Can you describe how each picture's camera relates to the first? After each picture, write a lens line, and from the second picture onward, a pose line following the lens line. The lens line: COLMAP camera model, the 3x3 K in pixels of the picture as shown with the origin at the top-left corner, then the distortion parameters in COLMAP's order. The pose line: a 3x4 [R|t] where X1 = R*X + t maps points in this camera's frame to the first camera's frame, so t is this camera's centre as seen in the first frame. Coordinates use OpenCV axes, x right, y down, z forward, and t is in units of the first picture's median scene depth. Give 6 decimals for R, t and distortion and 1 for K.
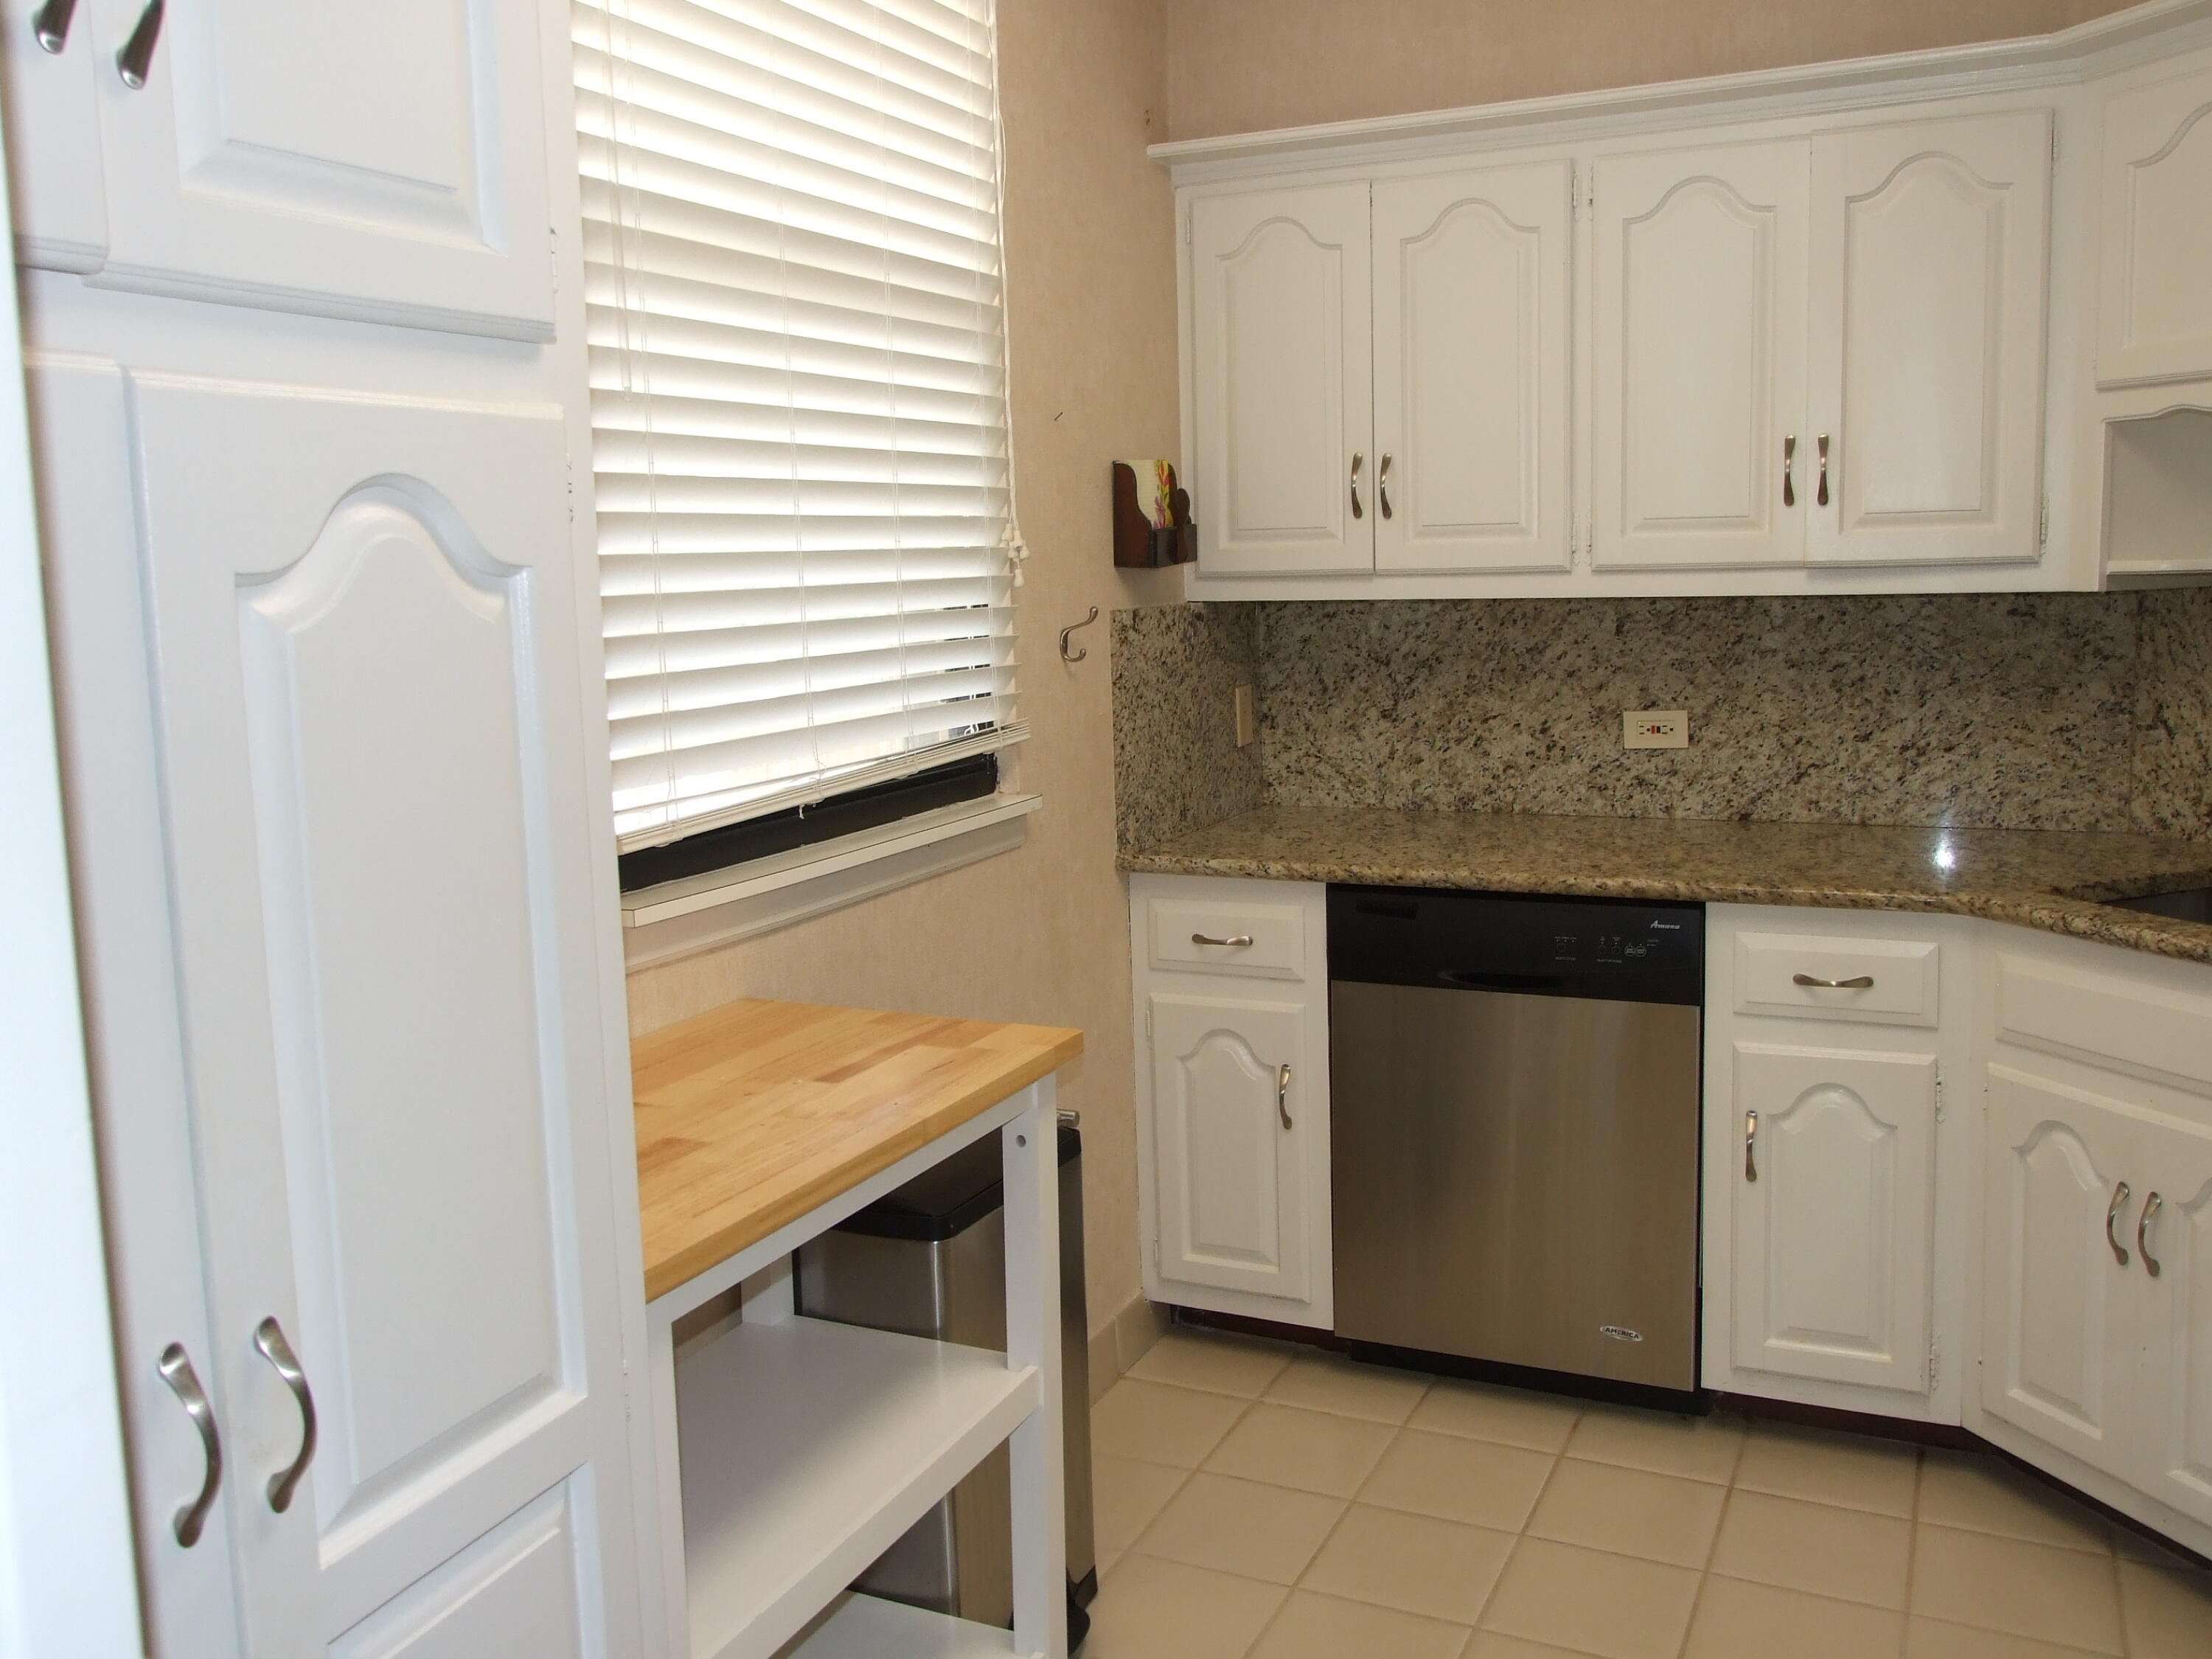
lens RADIAL K [[1849.0, 0, 1101.9], [0, 1849.0, 792.0], [0, 0, 1]] dist [-0.060091, 0.075678]
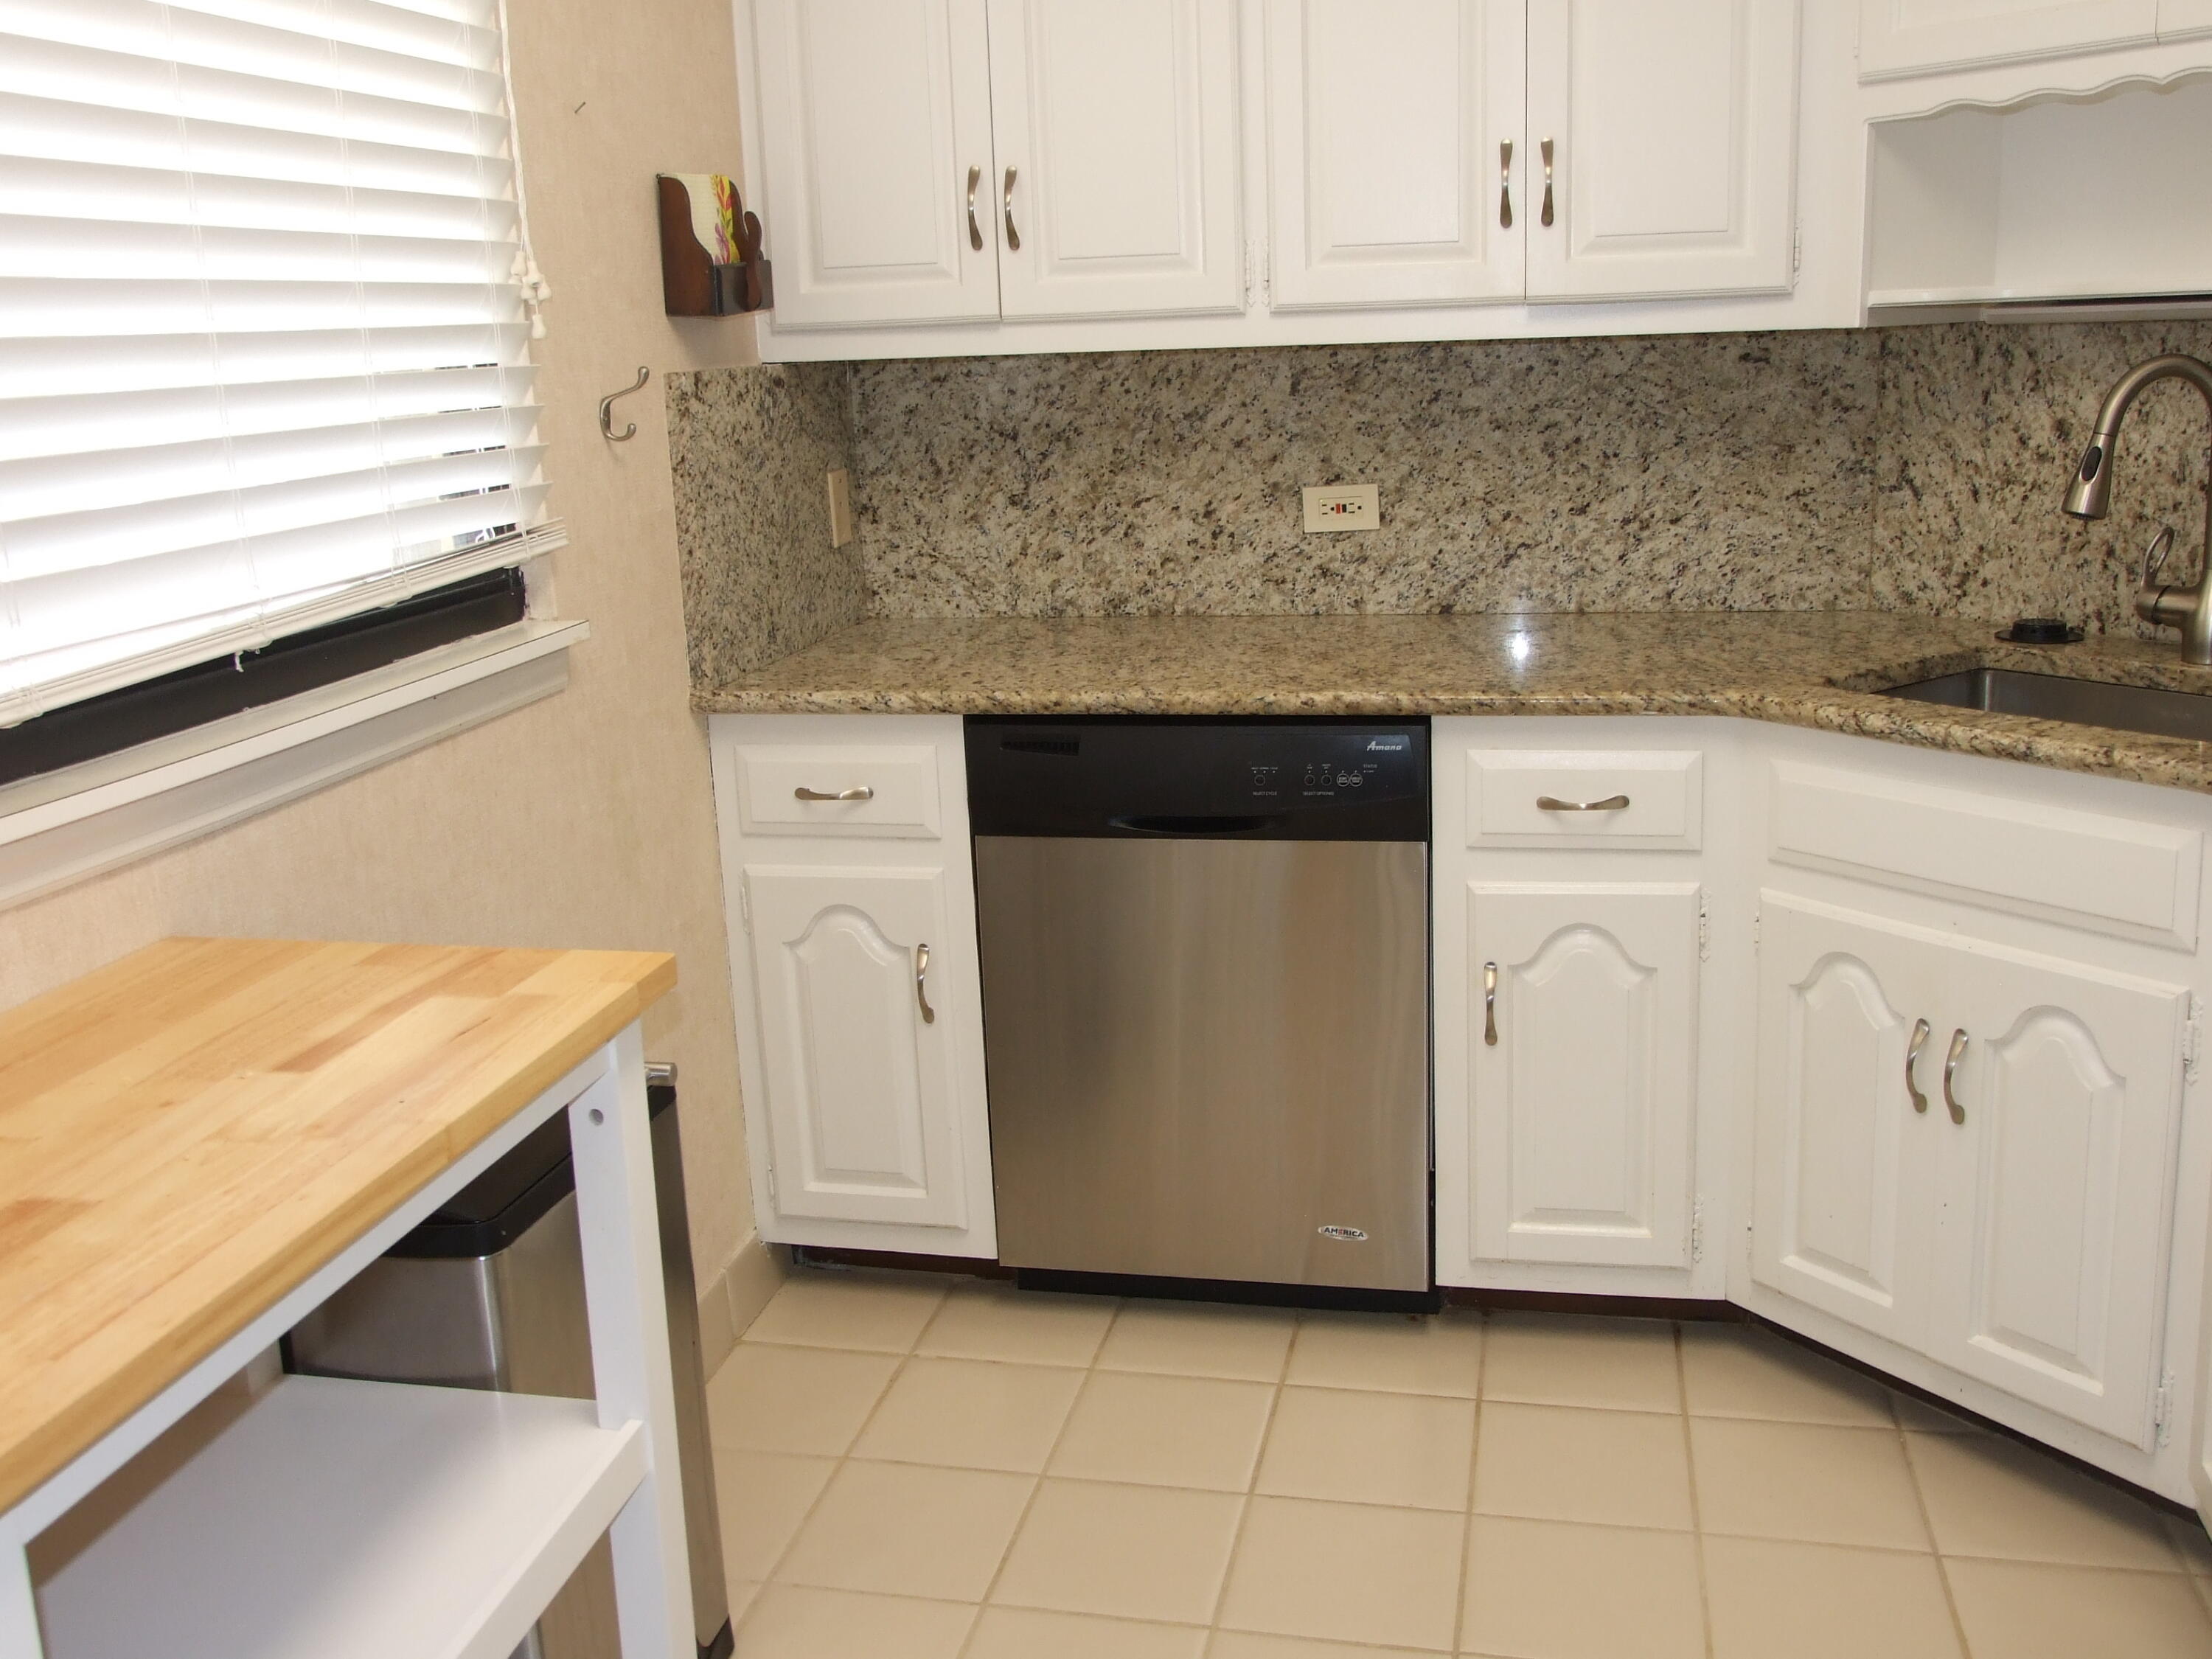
lens RADIAL K [[1954.9, 0, 1112.5], [0, 1954.9, 772.2], [0, 0, 1]] dist [-0.062641, 0.065205]
pose [[0.971459, -0.061288, 0.229155, -0.010023], [0.040682, 0.994779, 0.093591, -0.002073], [-0.233695, -0.081598, 0.968880, 0.171595]]
